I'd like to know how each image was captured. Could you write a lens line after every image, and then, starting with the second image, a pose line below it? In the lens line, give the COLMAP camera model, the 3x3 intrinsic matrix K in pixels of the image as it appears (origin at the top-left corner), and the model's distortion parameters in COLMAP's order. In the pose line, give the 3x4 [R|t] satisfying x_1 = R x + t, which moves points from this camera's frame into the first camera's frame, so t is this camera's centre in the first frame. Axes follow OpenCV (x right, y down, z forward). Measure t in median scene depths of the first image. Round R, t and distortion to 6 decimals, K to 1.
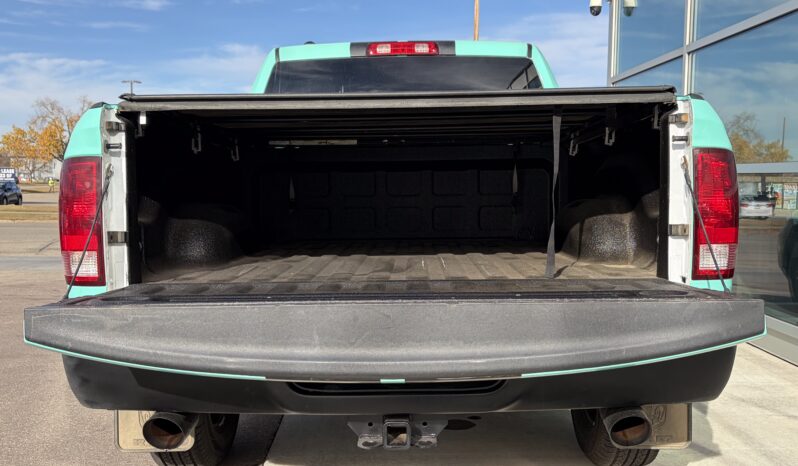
lens RADIAL K [[801.9, 0, 399.8], [0, 801.9, 235.6], [0, 0, 1]] dist [0.026556, 0.000000]
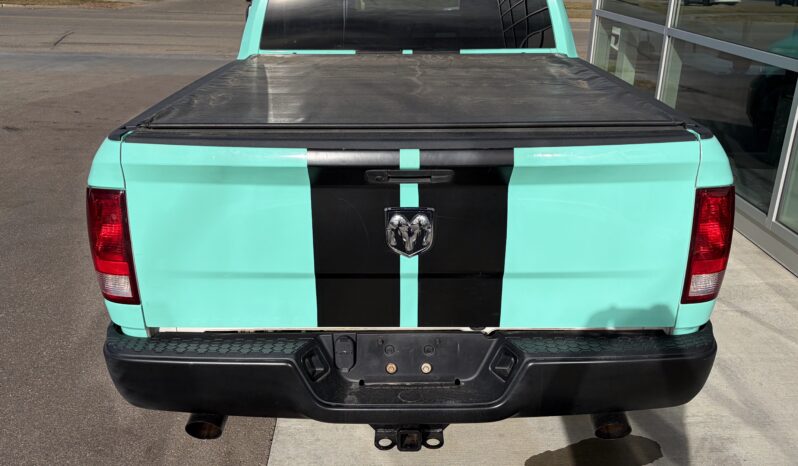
lens RADIAL K [[721.6, 0, 398.1], [0, 721.6, 228.6], [0, 0, 1]] dist [0.015243, 0.026936]
pose [[0.999935, 0.003470, 0.010858, -0.023712], [-0.006380, 0.959738, 0.280826, -0.246838], [-0.009447, -0.280877, 0.959697, 0.072598]]
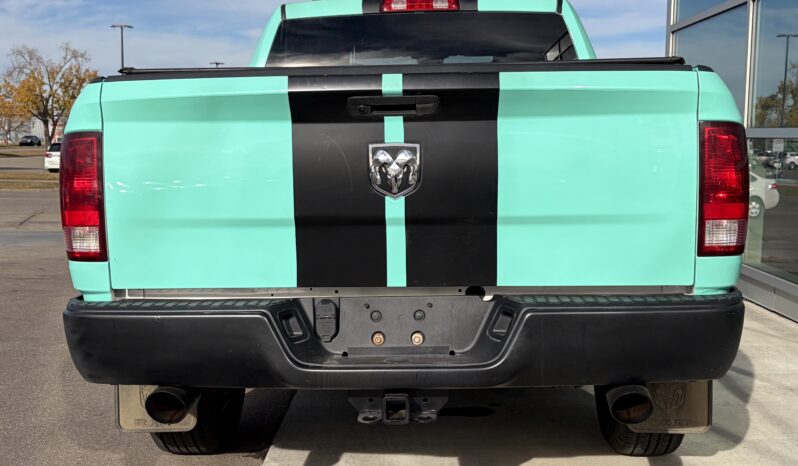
lens RADIAL K [[943.0, 0, 400.8], [0, 943.0, 240.2], [0, 0, 1]] dist [0.052523, 0.000000]
pose [[0.999285, 0.001257, -0.037788, 0.035475], [0.000079, 0.999376, 0.035326, -0.004089], [0.037809, -0.035304, 0.998661, -0.131403]]
